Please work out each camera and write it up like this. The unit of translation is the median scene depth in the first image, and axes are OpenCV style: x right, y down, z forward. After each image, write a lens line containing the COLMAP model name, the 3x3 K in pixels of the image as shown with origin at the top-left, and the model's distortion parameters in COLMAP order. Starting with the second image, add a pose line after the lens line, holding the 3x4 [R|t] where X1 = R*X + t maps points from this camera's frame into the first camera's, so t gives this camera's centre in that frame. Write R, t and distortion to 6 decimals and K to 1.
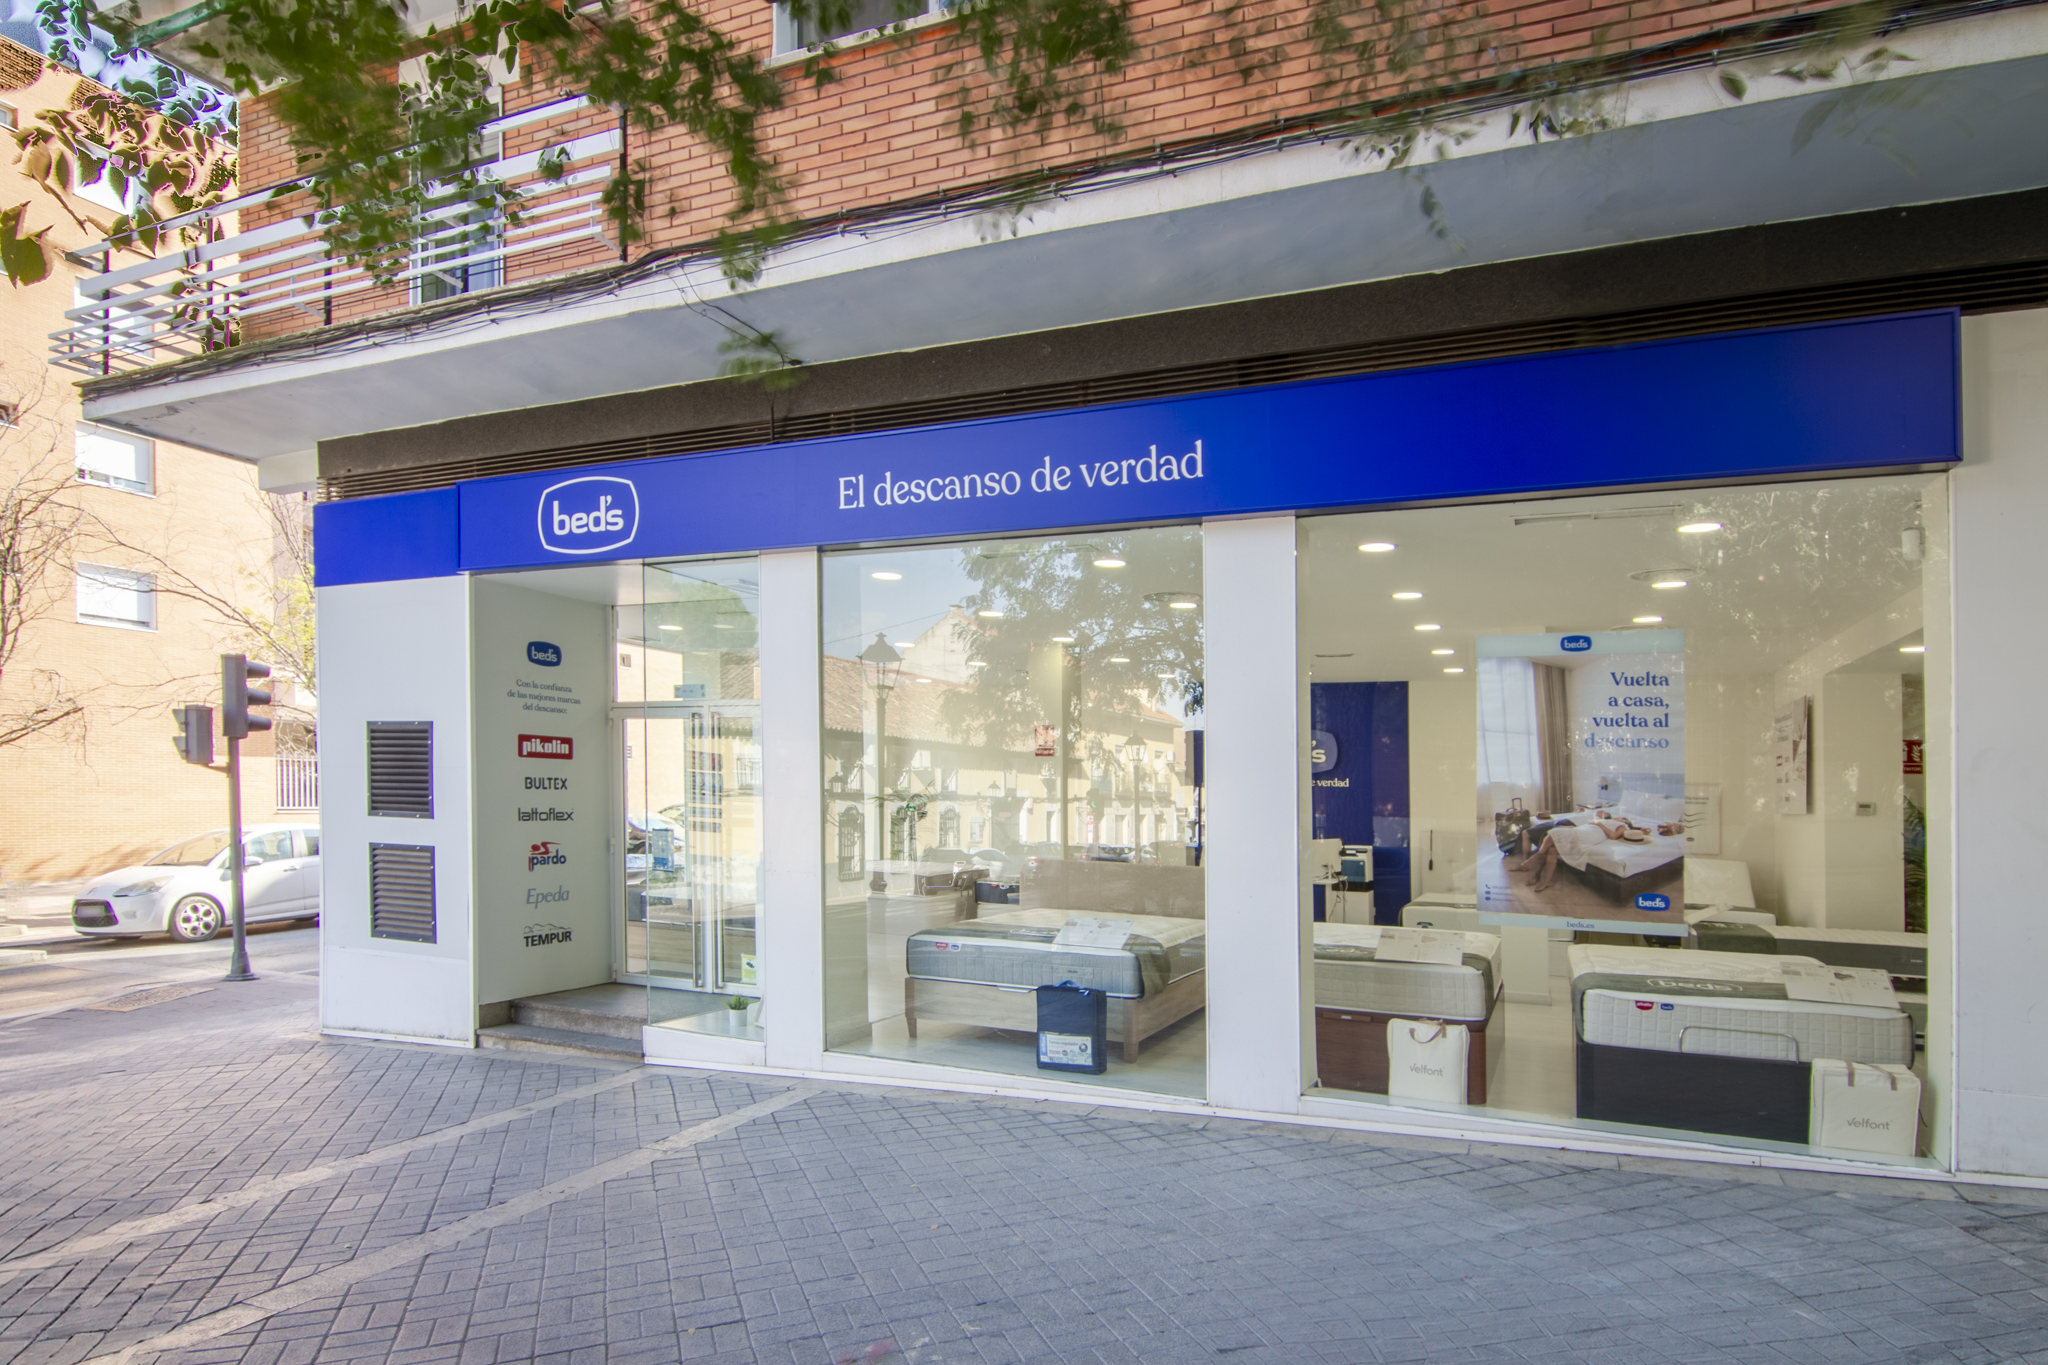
lens RADIAL K [[1067.6, 0, 1024.0], [0, 1067.6, 682.5], [0, 0, 1]] dist [0.003364, 0.000410]
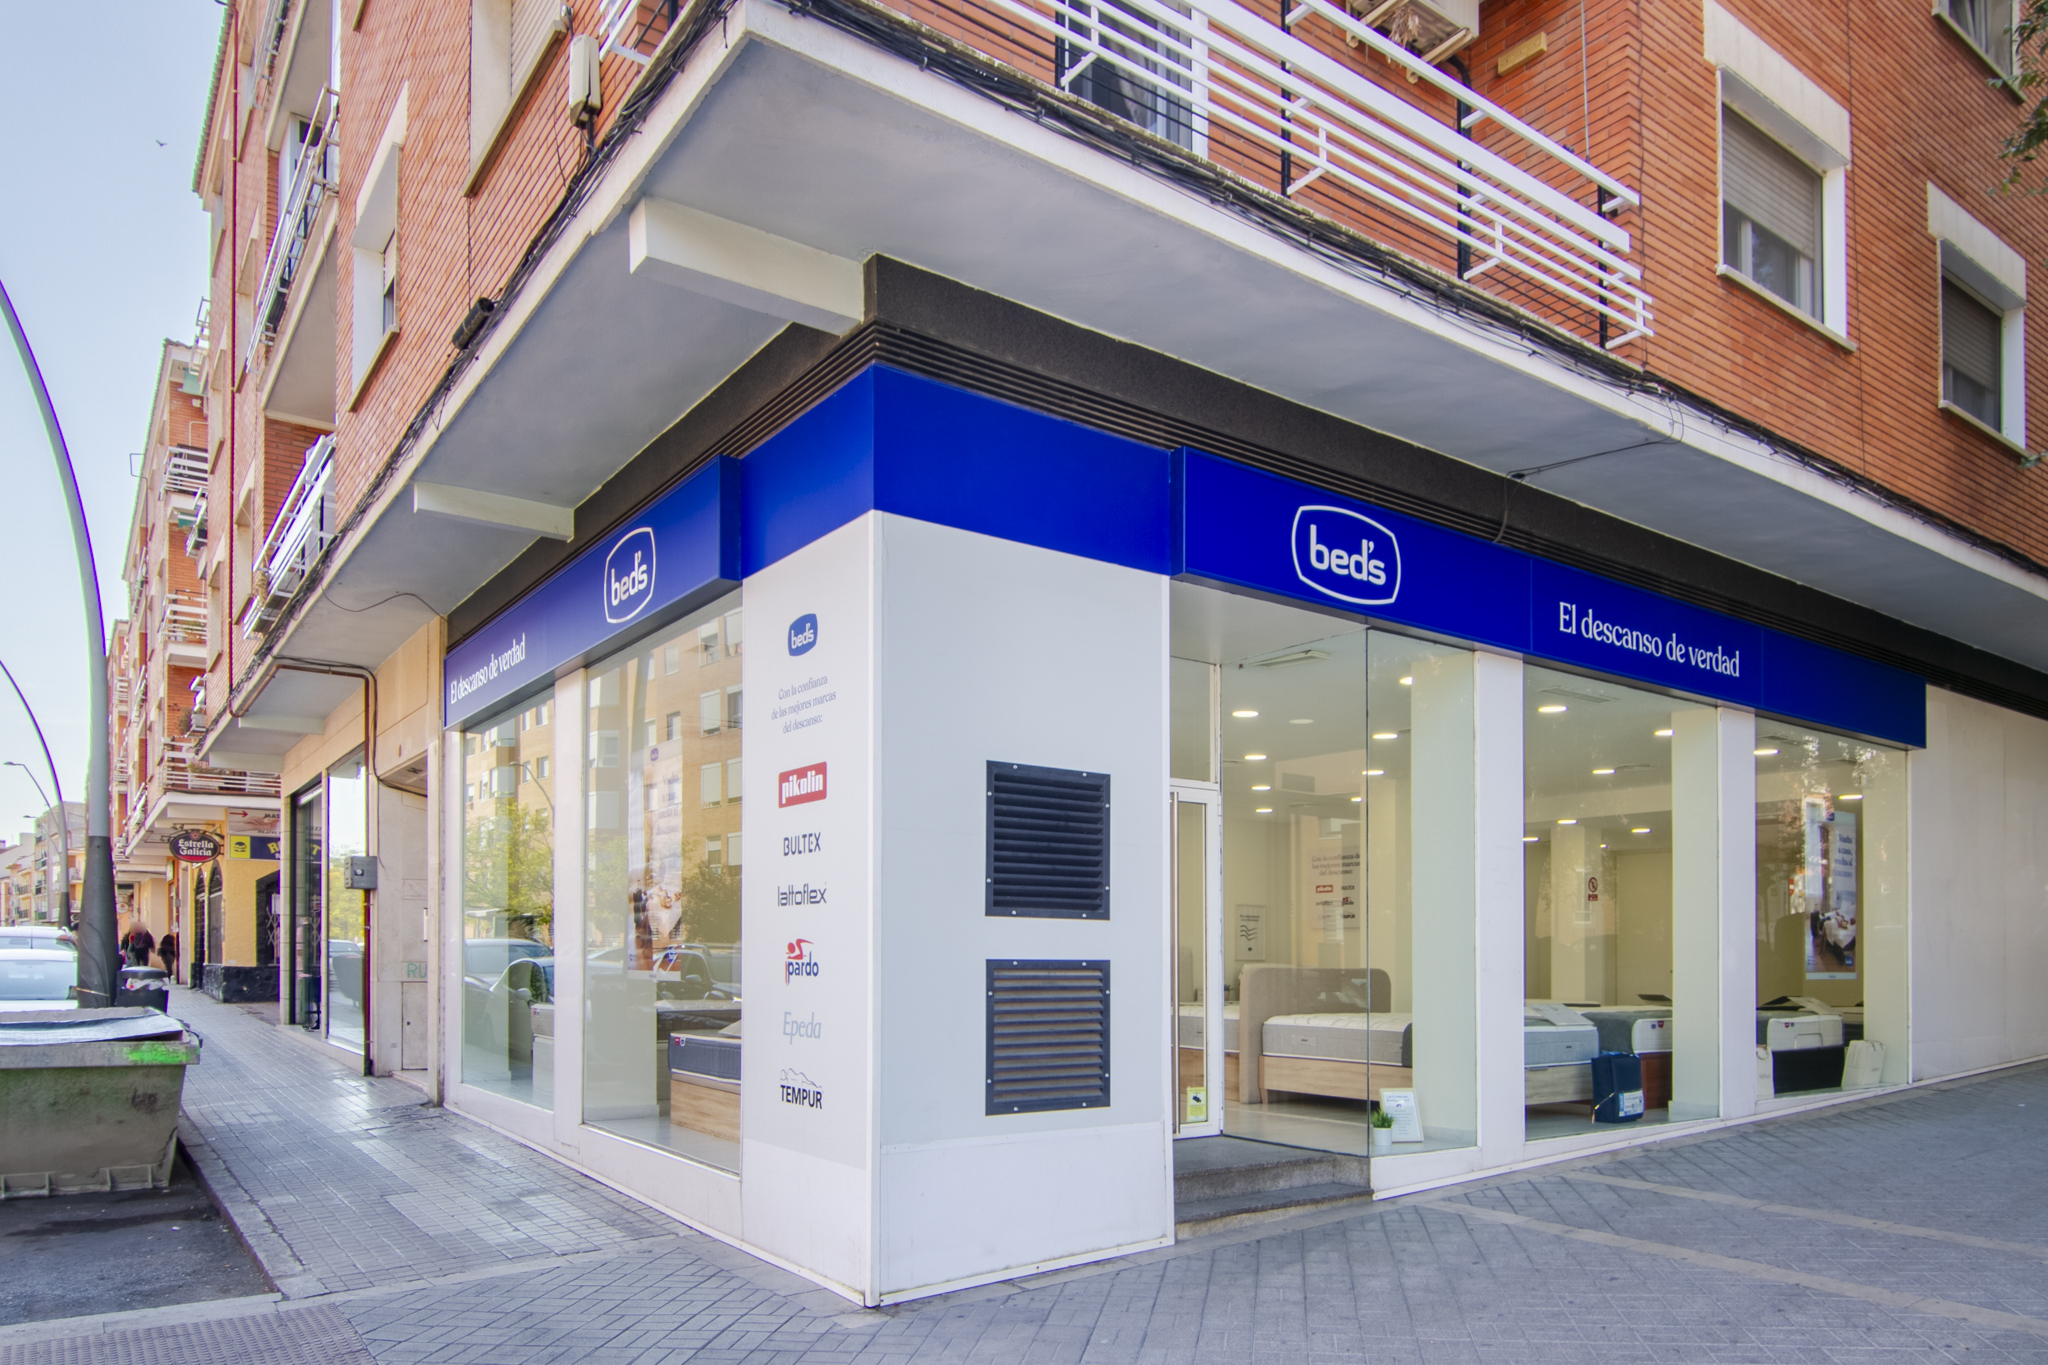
lens RADIAL K [[1096.5, 0, 1024.0], [0, 1096.5, 682.5], [0, 0, 1]] dist [0.000285, -0.000235]
pose [[0.604367, 0.145655, 0.783279, -1.220967], [-0.124708, 0.988322, -0.087562, 0.049698], [-0.786886, -0.044762, 0.615473, 0.661237]]
